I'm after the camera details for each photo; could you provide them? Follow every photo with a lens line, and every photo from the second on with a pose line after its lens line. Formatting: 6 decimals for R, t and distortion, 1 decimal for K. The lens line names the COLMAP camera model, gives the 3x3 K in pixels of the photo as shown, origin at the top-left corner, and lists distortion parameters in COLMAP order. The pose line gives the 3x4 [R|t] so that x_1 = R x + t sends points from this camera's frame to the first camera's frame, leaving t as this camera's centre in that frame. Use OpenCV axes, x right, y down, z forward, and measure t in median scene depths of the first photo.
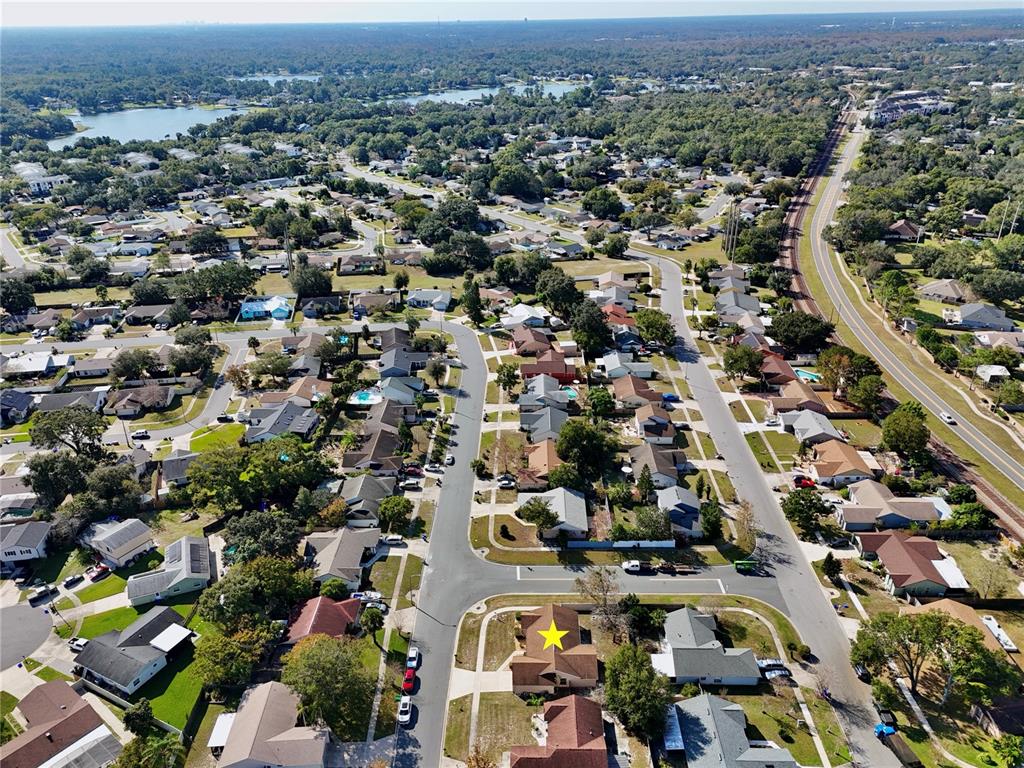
lens RADIAL K [[752.4, 0, 514.1], [0, 752.4, 389.5], [0, 0, 1]] dist [0.080886, -0.080321]
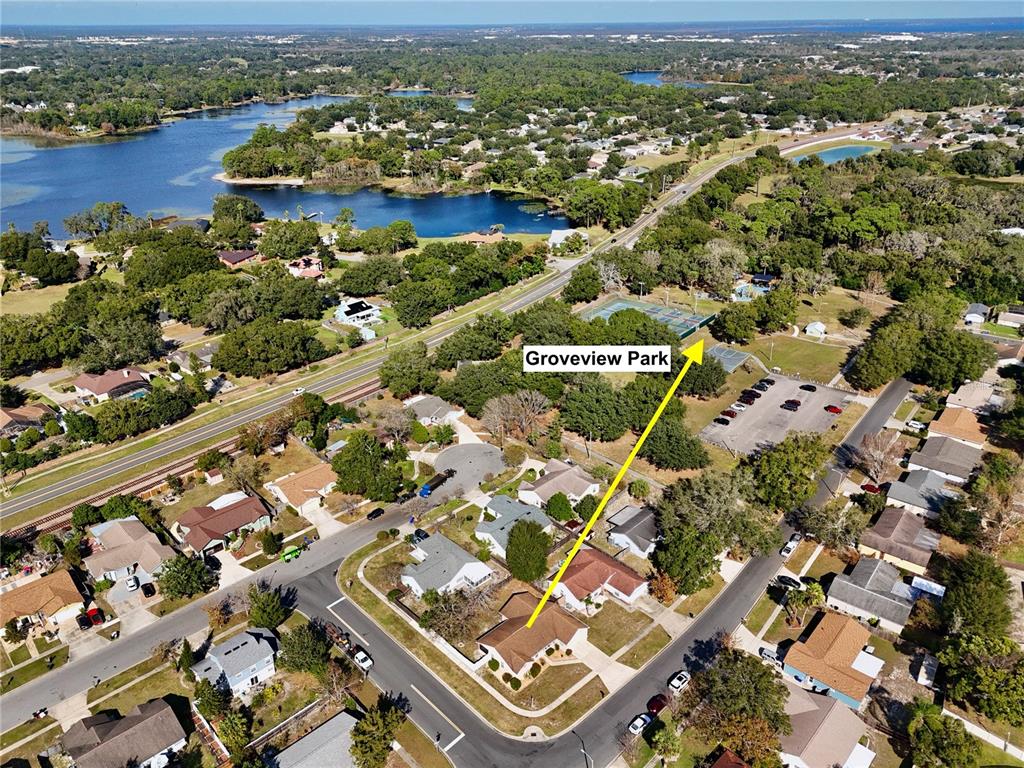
lens RADIAL K [[752.4, 0, 514.1], [0, 752.4, 389.5], [0, 0, 1]] dist [0.080886, -0.080321]
pose [[-0.705583, -0.290821, 0.646201, -0.286493], [0.326572, 0.675845, 0.660745, -0.323434], [-0.628890, 0.677242, -0.381891, 0.674642]]
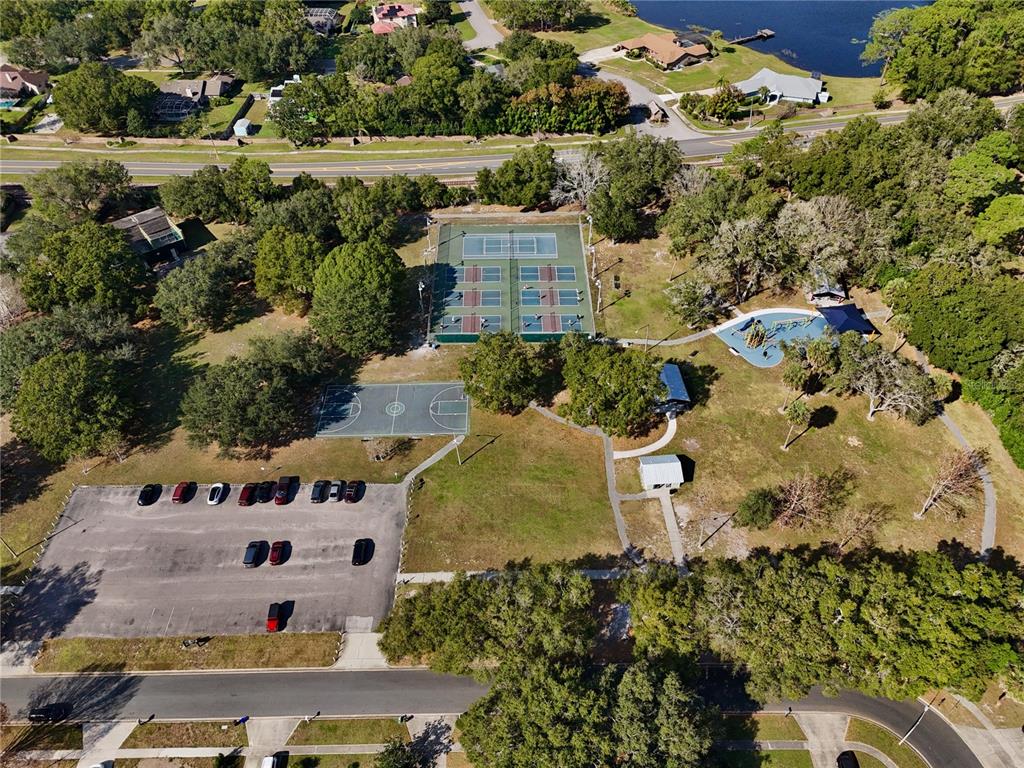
lens RADIAL K [[752.4, 0, 514.1], [0, 752.4, 389.5], [0, 0, 1]] dist [0.080886, -0.080321]
pose [[0.115520, -0.689019, 0.715477, -0.185728], [0.445951, 0.679602, 0.582468, 0.138950], [-0.887571, 0.251781, 0.385777, -0.250621]]
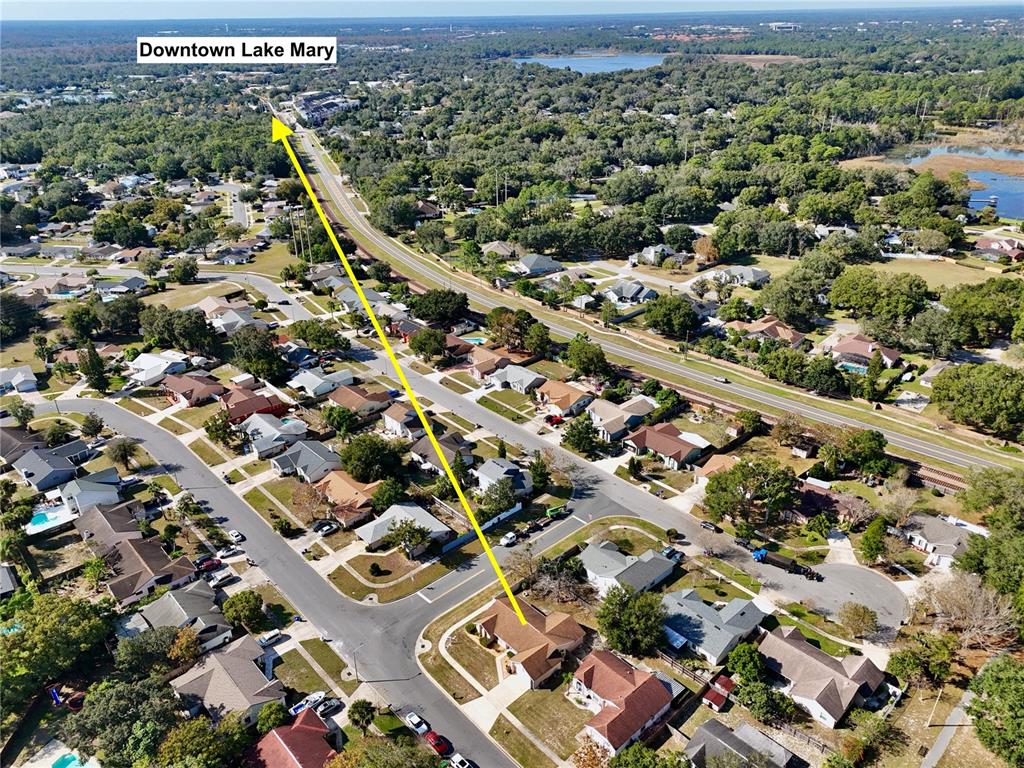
lens RADIAL K [[752.4, 0, 514.1], [0, 752.4, 389.5], [0, 0, 1]] dist [0.080886, -0.080321]
pose [[0.726095, -0.300340, 0.618531, -0.282250], [0.304384, 0.947016, 0.102525, -0.045968], [-0.616551, 0.113828, 0.779043, 0.103383]]
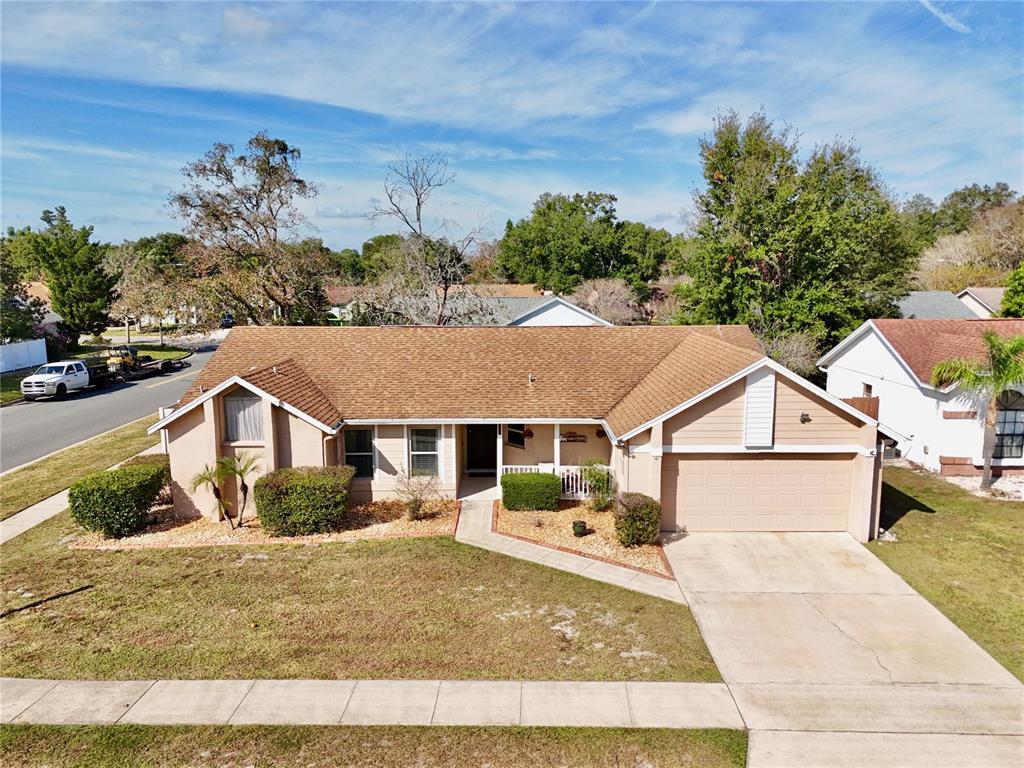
lens RADIAL K [[752.4, 0, 514.1], [0, 752.4, 389.5], [0, 0, 1]] dist [0.080886, -0.080321]
pose [[-0.013199, -0.139449, 0.990141, -0.069809], [0.443028, 0.886912, 0.130816, 0.180020], [-0.896411, 0.440387, 0.050073, 0.565000]]
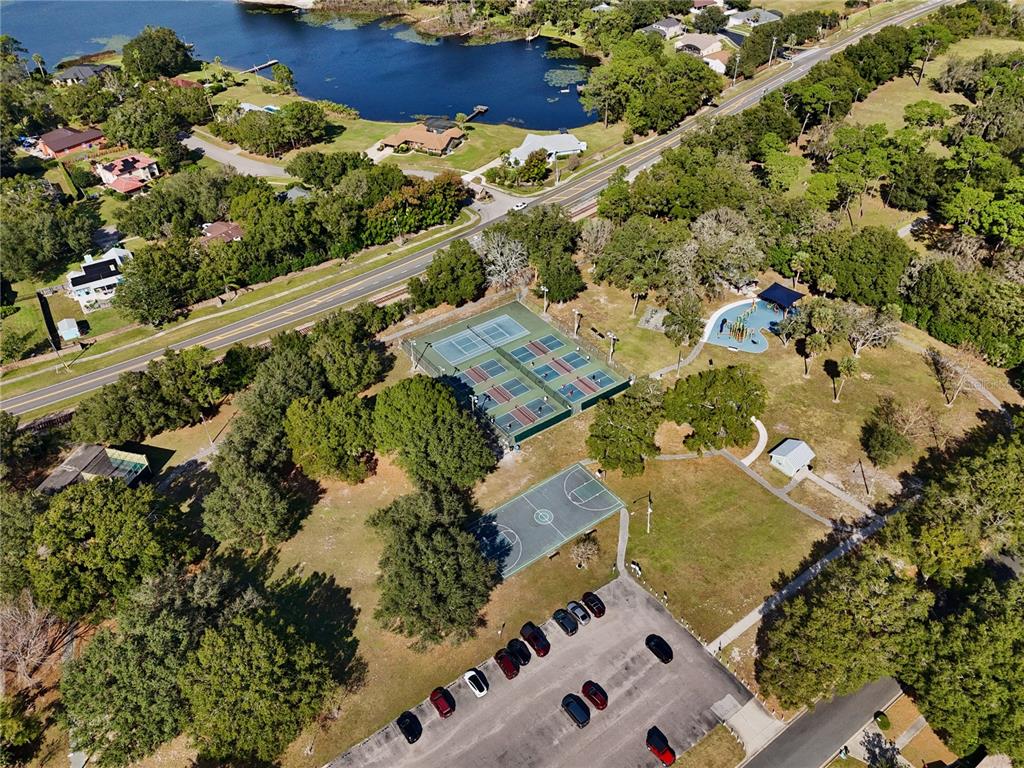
lens RADIAL K [[752.4, 0, 514.1], [0, 752.4, 389.5], [0, 0, 1]] dist [0.080886, -0.080321]
pose [[-0.482790, -0.539356, 0.689934, -0.115870], [0.398858, 0.565948, 0.721536, -0.022965], [-0.779632, 0.623537, -0.058108, 0.052464]]
